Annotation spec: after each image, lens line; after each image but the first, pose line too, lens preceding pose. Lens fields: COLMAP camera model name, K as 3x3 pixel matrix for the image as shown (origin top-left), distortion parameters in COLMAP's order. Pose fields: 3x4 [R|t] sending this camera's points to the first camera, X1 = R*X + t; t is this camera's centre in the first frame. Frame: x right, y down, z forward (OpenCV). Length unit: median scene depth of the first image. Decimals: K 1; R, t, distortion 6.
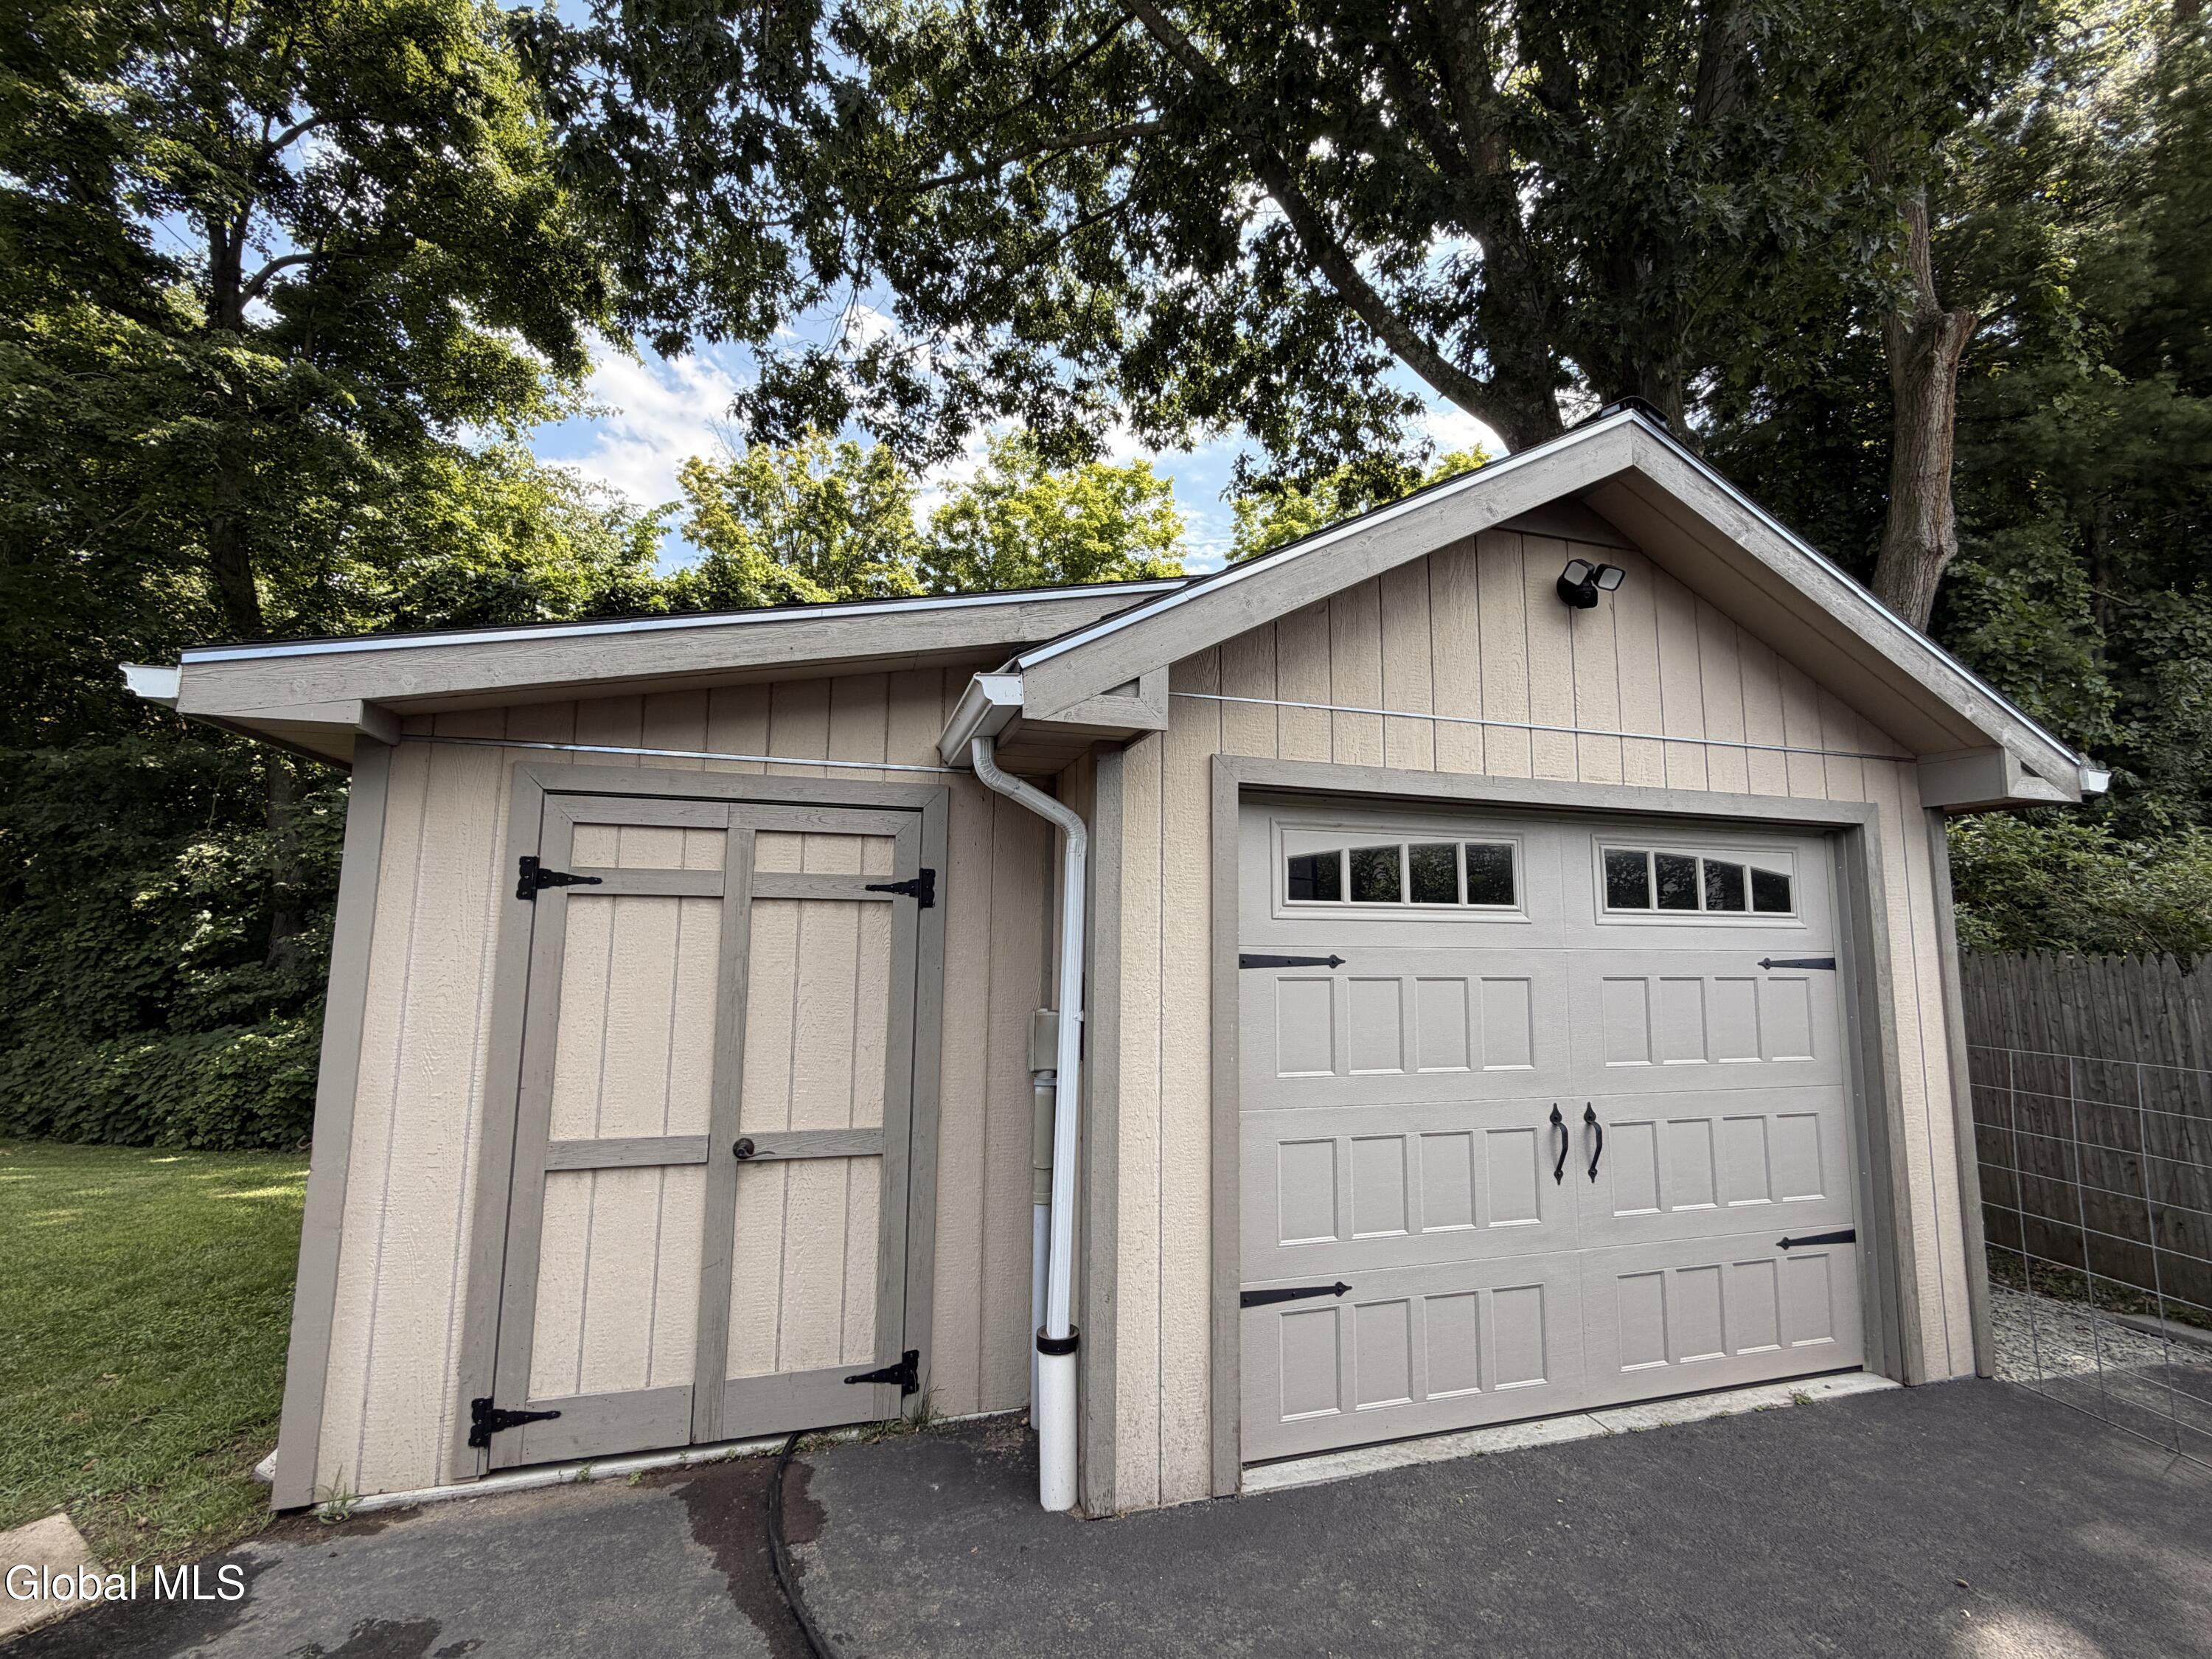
lens RADIAL K [[891.3, 0, 1094.6], [0, 891.3, 833.0], [0, 0, 1]] dist [-0.003726, -0.000369]
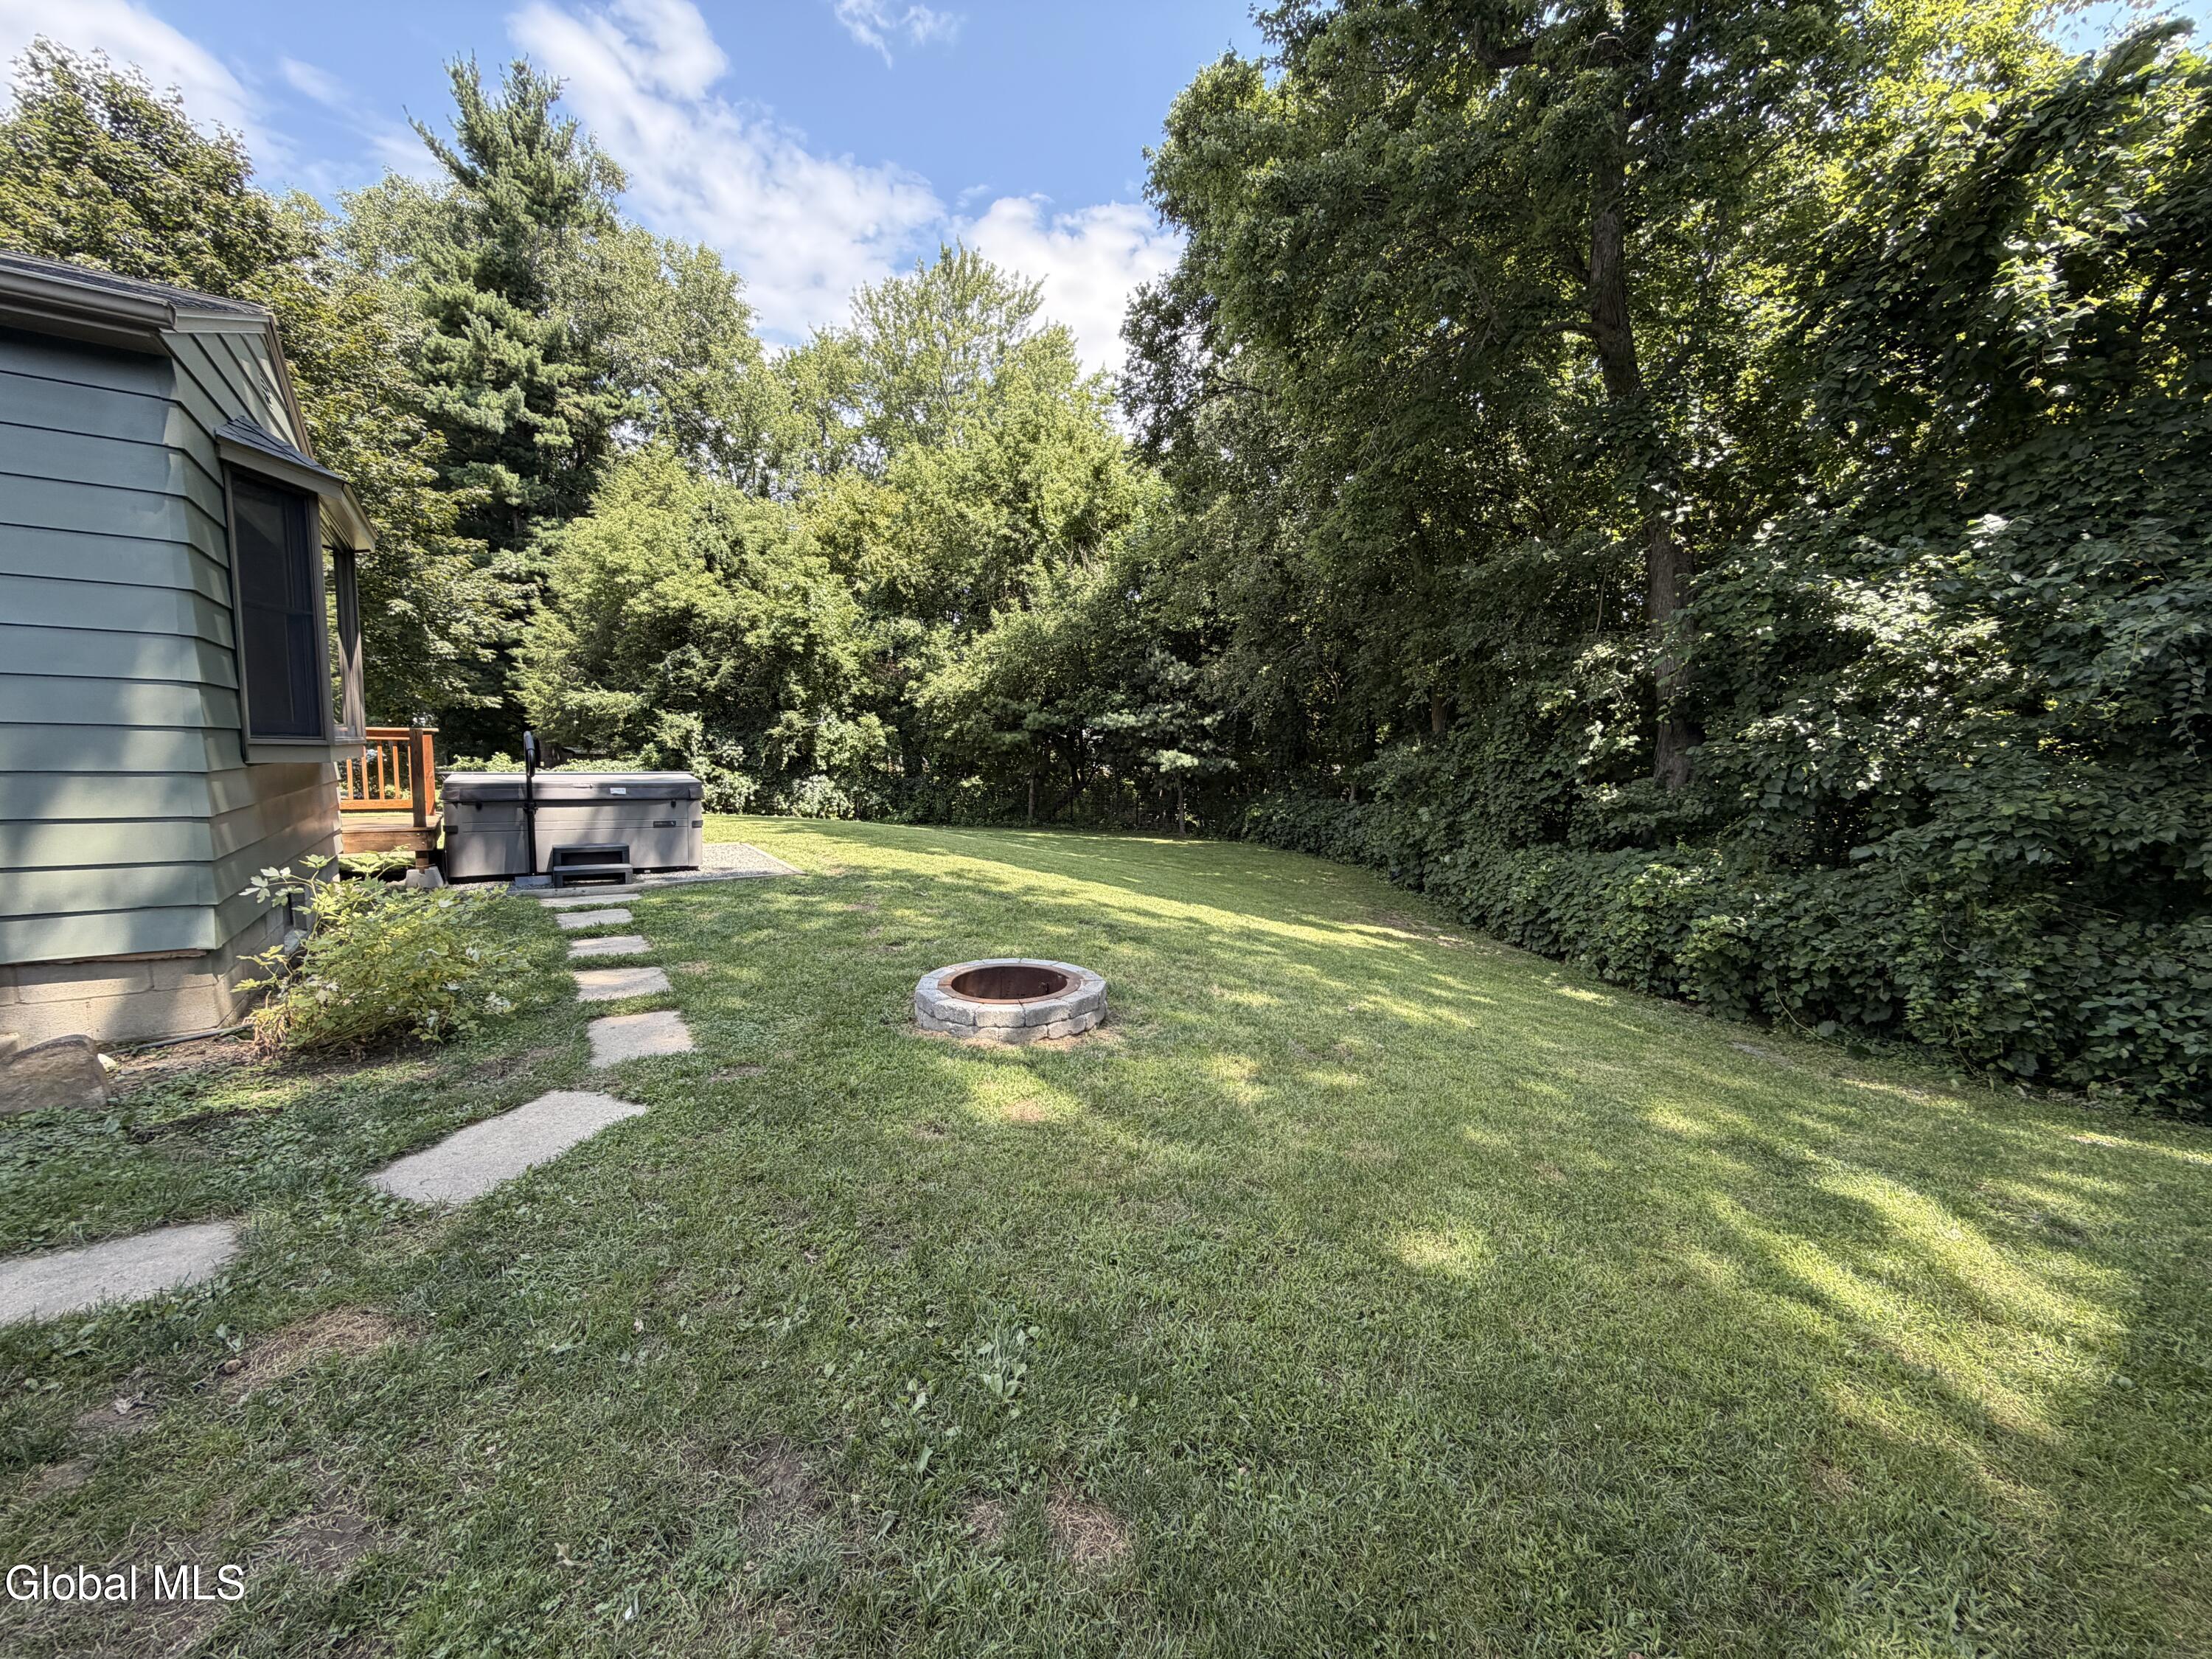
lens RADIAL K [[891.3, 0, 1097.4], [0, 891.3, 829.3], [0, 0, 1]] dist [-0.003726, -0.000369]
pose [[0.312188, 0.083316, -0.946360, -0.300173], [0.095808, 0.988307, 0.118614, 0.041986], [0.945177, -0.127699, 0.300555, 0.233381]]
